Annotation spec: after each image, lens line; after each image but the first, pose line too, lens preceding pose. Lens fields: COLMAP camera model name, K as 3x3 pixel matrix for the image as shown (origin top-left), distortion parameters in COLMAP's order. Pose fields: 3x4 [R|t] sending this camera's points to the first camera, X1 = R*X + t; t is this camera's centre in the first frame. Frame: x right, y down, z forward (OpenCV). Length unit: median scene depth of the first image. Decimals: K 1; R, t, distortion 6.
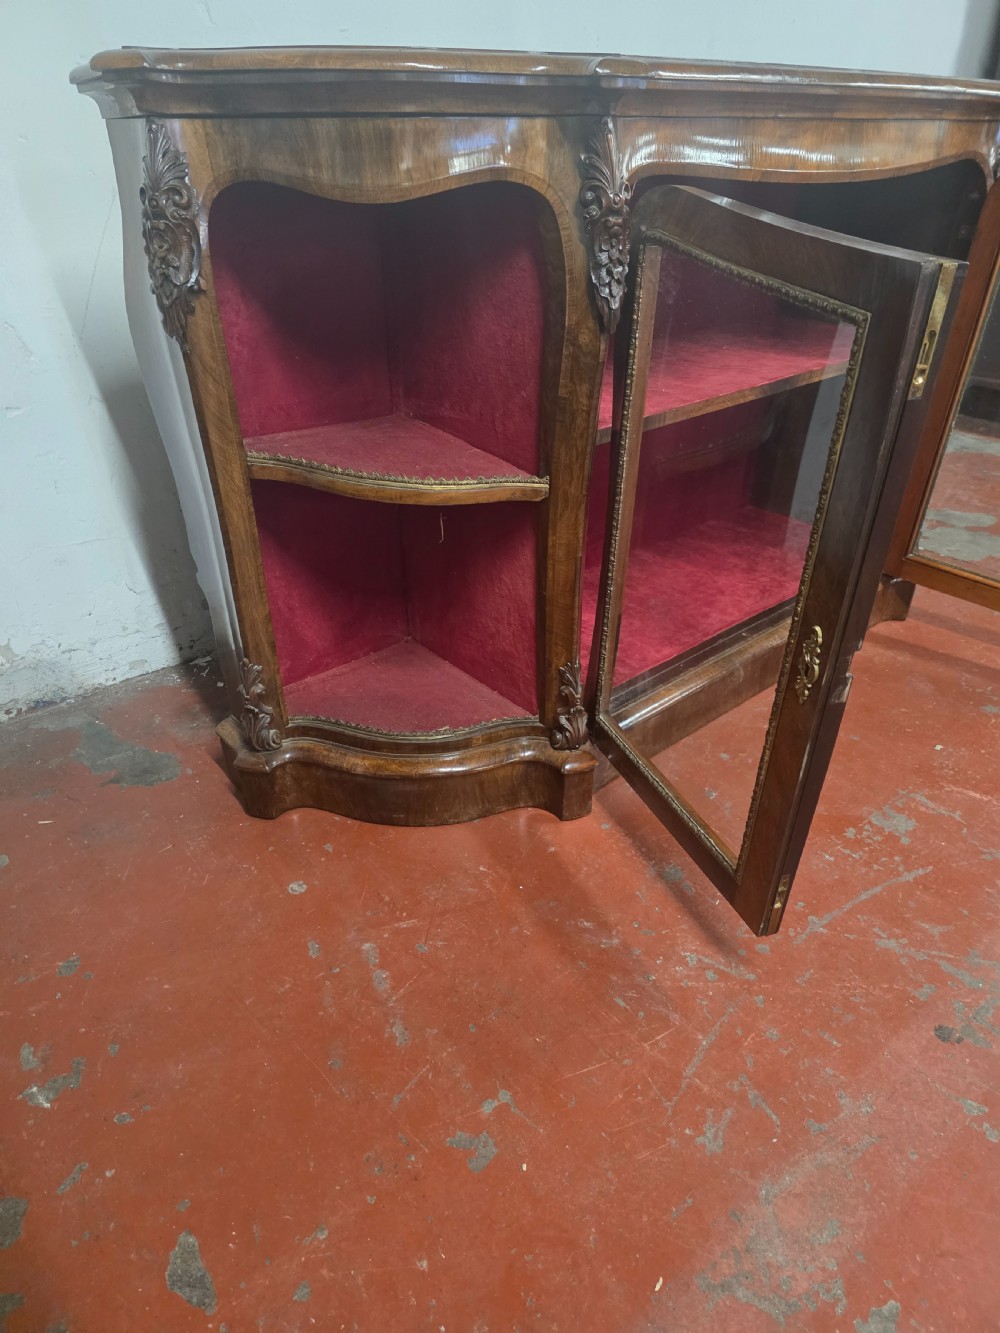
lens RADIAL K [[894.5, 0, 503.3], [0, 894.5, 660.4], [0, 0, 1]] dist [0.057171, -0.060092]
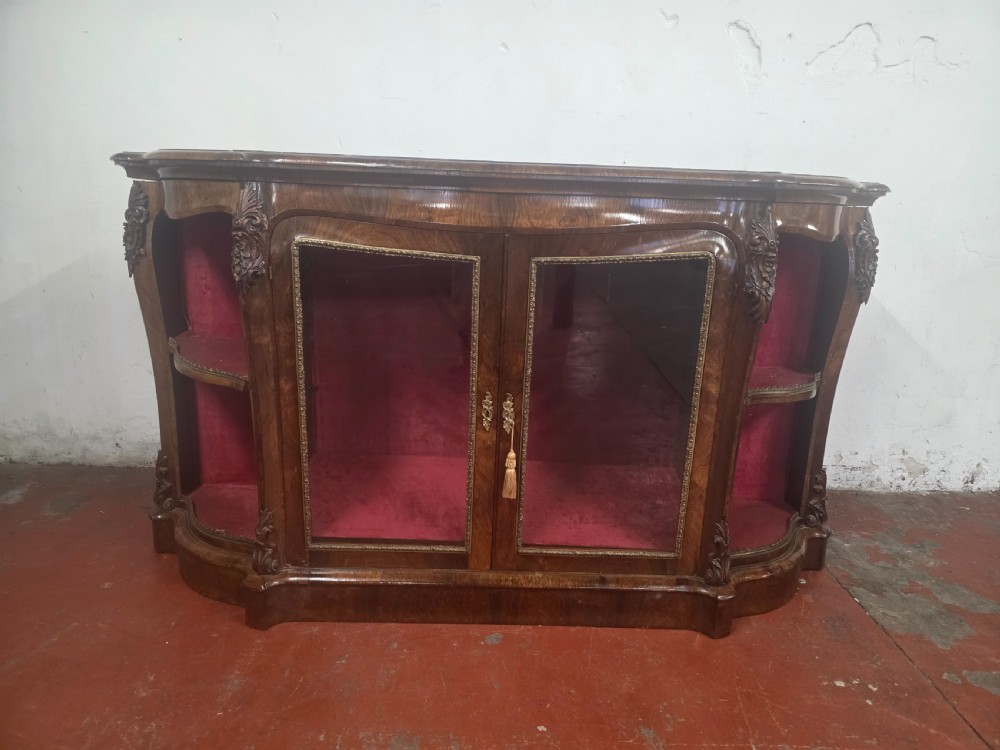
lens RADIAL K [[671.0, 0, 506.5], [0, 671.0, 373.4], [0, 0, 1]] dist [0.057171, -0.060092]
pose [[0.763677, 0.180994, -0.619708, 1.024974], [-0.359286, 0.916667, -0.175029, -0.150233], [0.536387, 0.356319, 0.765066, 0.285492]]
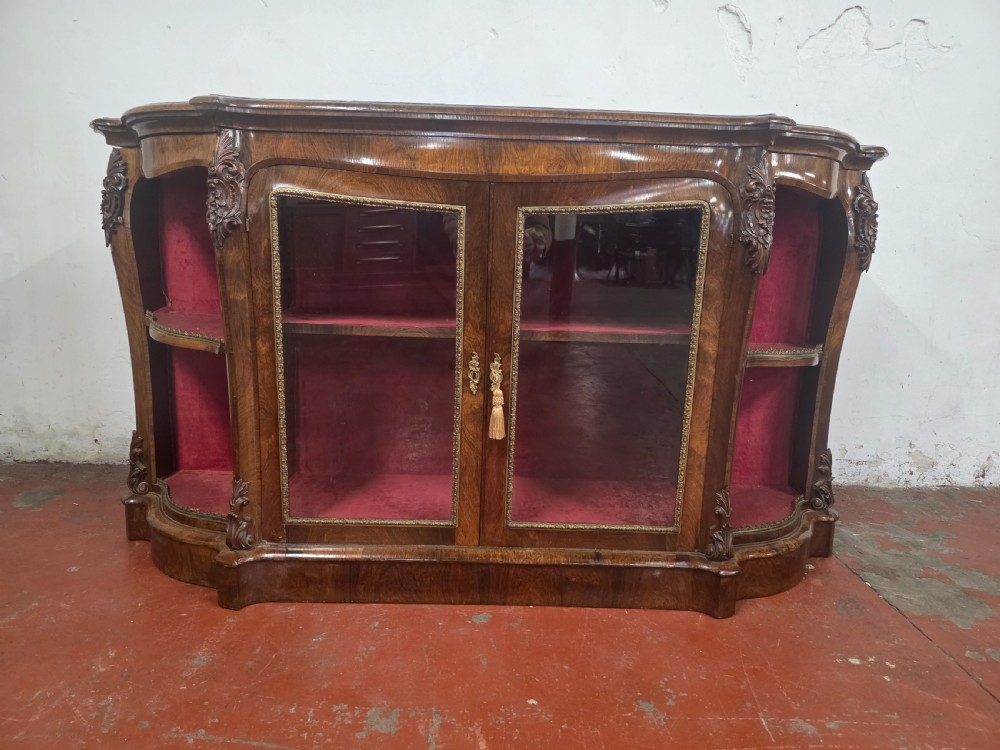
lens RADIAL K [[671.0, 0, 501.2], [0, 671.0, 376.3], [0, 0, 1]] dist [0.057171, -0.060092]
pose [[0.761897, 0.140584, -0.632257, 1.026585], [-0.355485, 0.906759, -0.226755, -0.049486], [0.541427, 0.397522, 0.740832, 0.378612]]
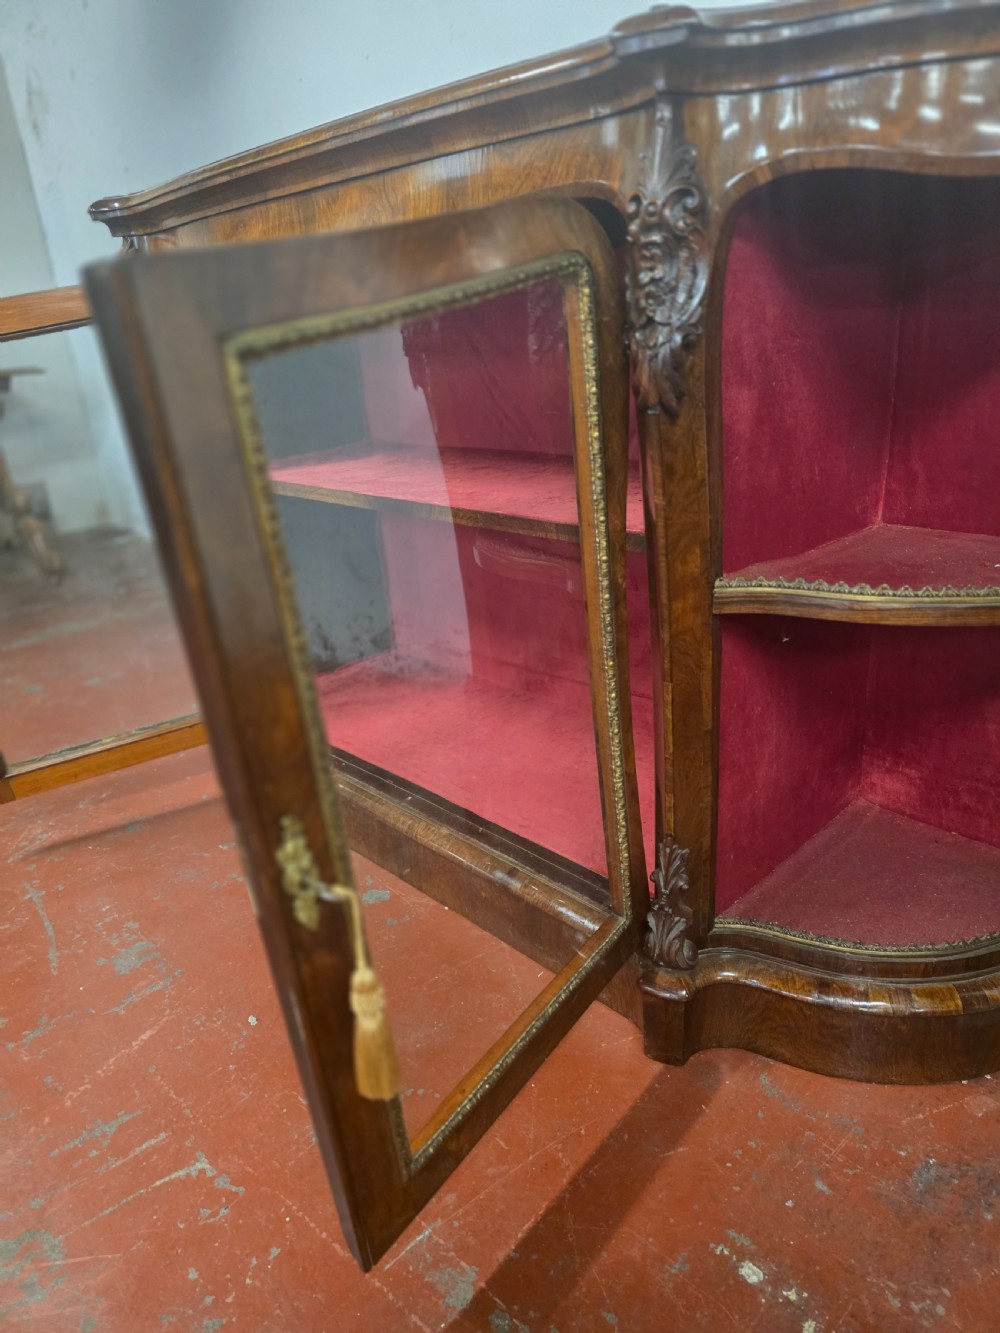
lens RADIAL K [[894.5, 0, 496.7], [0, 894.5, 664.4], [0, 0, 1]] dist [0.057171, -0.060092]
pose [[0.058369, 0.363624, -0.929715, 1.258371], [-0.443035, 0.844004, 0.302287, -0.528179], [0.894602, 0.394253, 0.210362, 1.088596]]
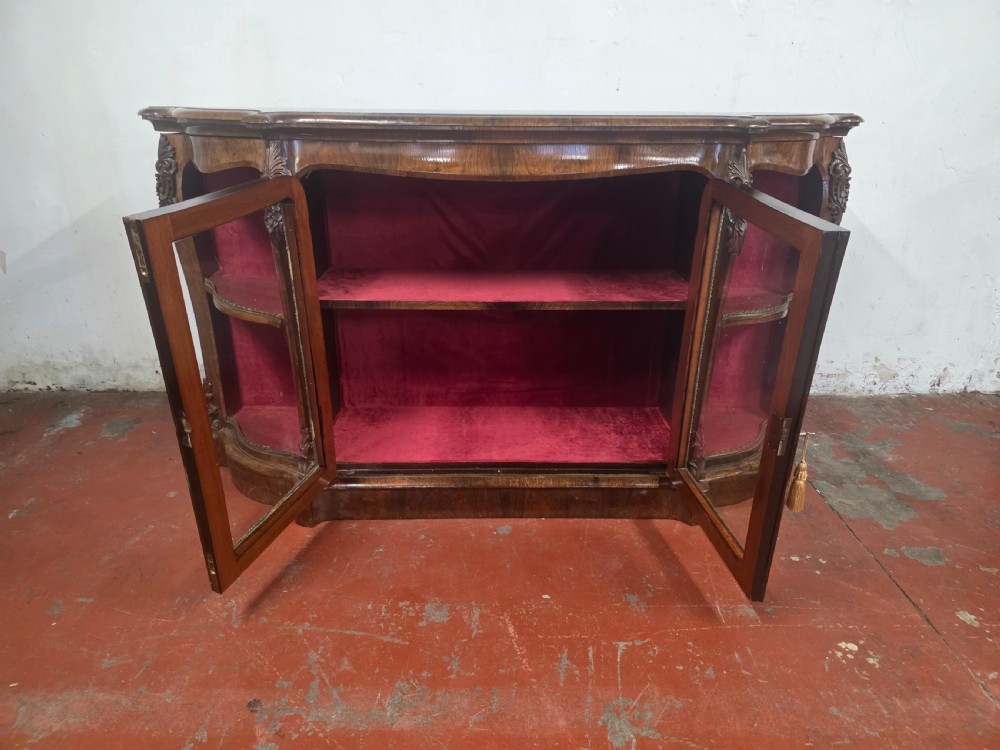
lens RADIAL K [[671.0, 0, 500.2], [0, 671.0, 379.6], [0, 0, 1]] dist [0.057171, -0.060092]
pose [[0.762529, 0.247452, -0.597759, 1.105877], [-0.334979, 0.941476, -0.037576, -0.161452], [0.553478, 0.228890, 0.800794, 0.154822]]
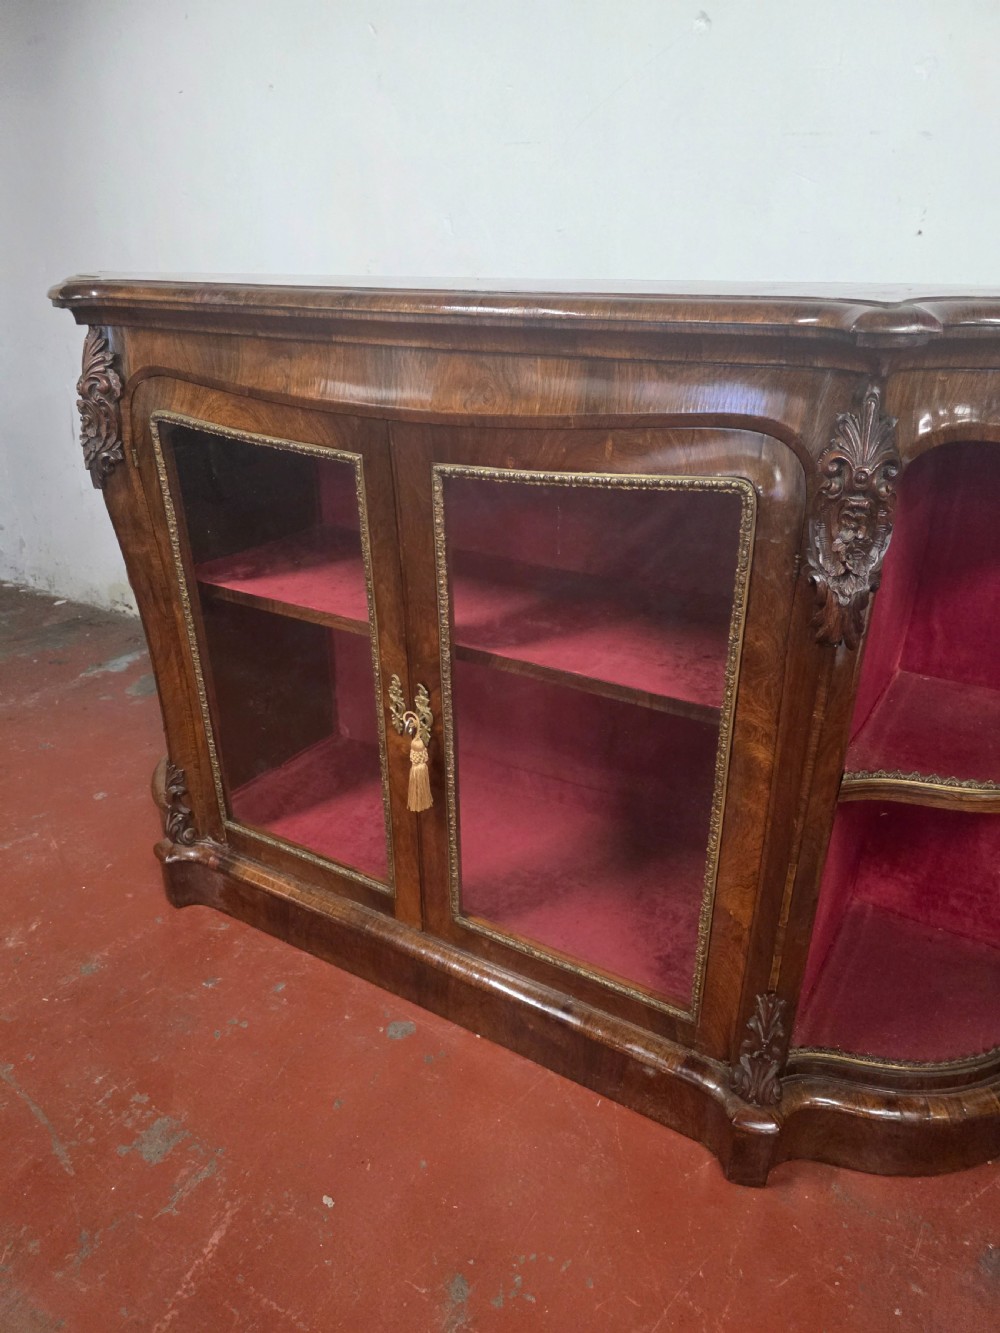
lens RADIAL K [[894.5, 0, 503.4], [0, 894.5, 675.6], [0, 0, 1]] dist [0.057171, -0.060092]
pose [[0.303844, 0.397416, -0.865875, 1.142851], [-0.487996, 0.845488, 0.216817, -0.541245], [0.818254, 0.356665, 0.450834, 0.785309]]
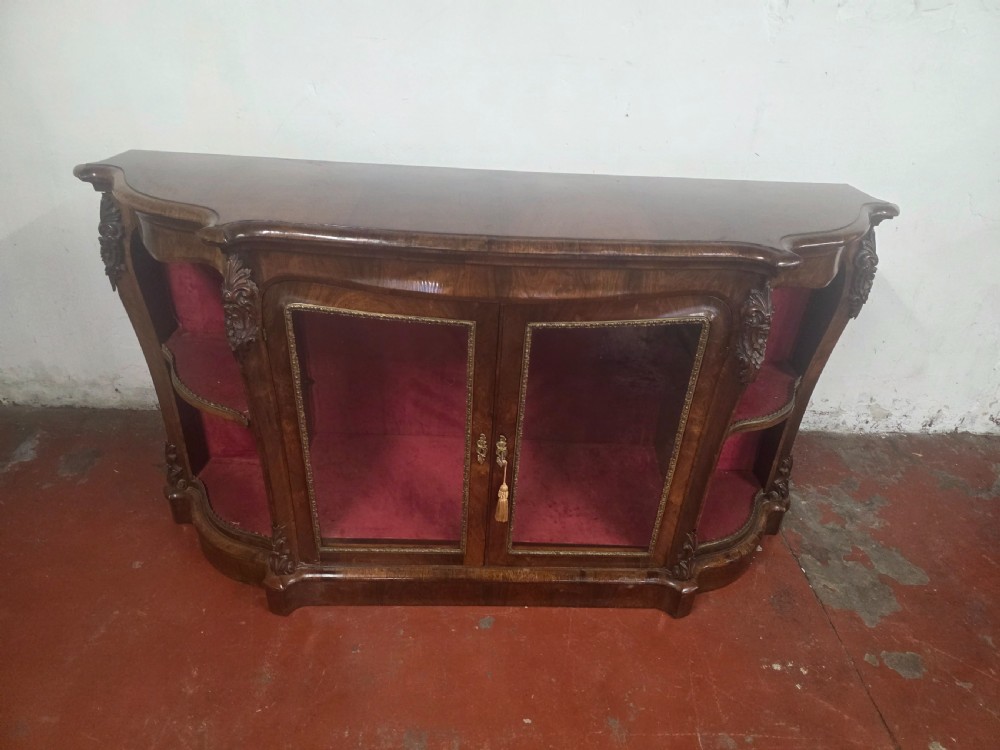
lens RADIAL K [[671.0, 0, 503.6], [0, 671.0, 378.7], [0, 0, 1]] dist [0.057171, -0.060092]
pose [[0.773358, 0.363321, -0.519534, 0.923119], [-0.366918, 0.924803, 0.100554, -0.509081], [0.517000, 0.112862, 0.848512, 0.153916]]
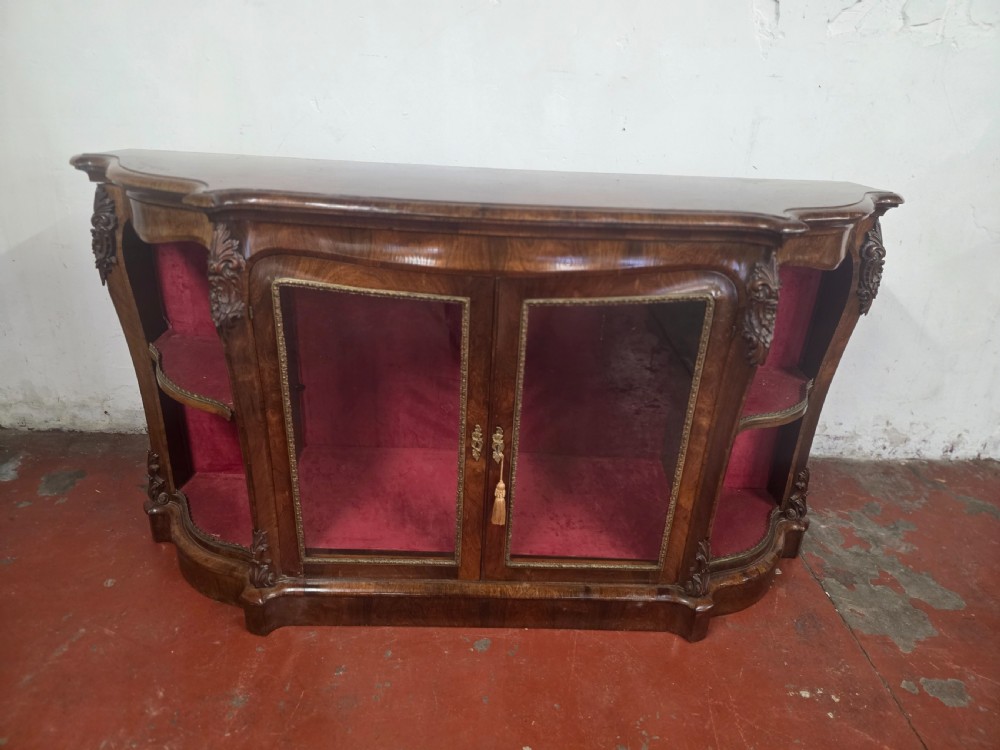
lens RADIAL K [[671.0, 0, 499.7], [0, 671.0, 367.0], [0, 0, 1]] dist [0.057171, -0.060092]
pose [[0.766823, 0.293204, -0.570976, 0.951279], [-0.364881, 0.930977, -0.011967, -0.384114], [0.528057, 0.217515, 0.820880, 0.225850]]
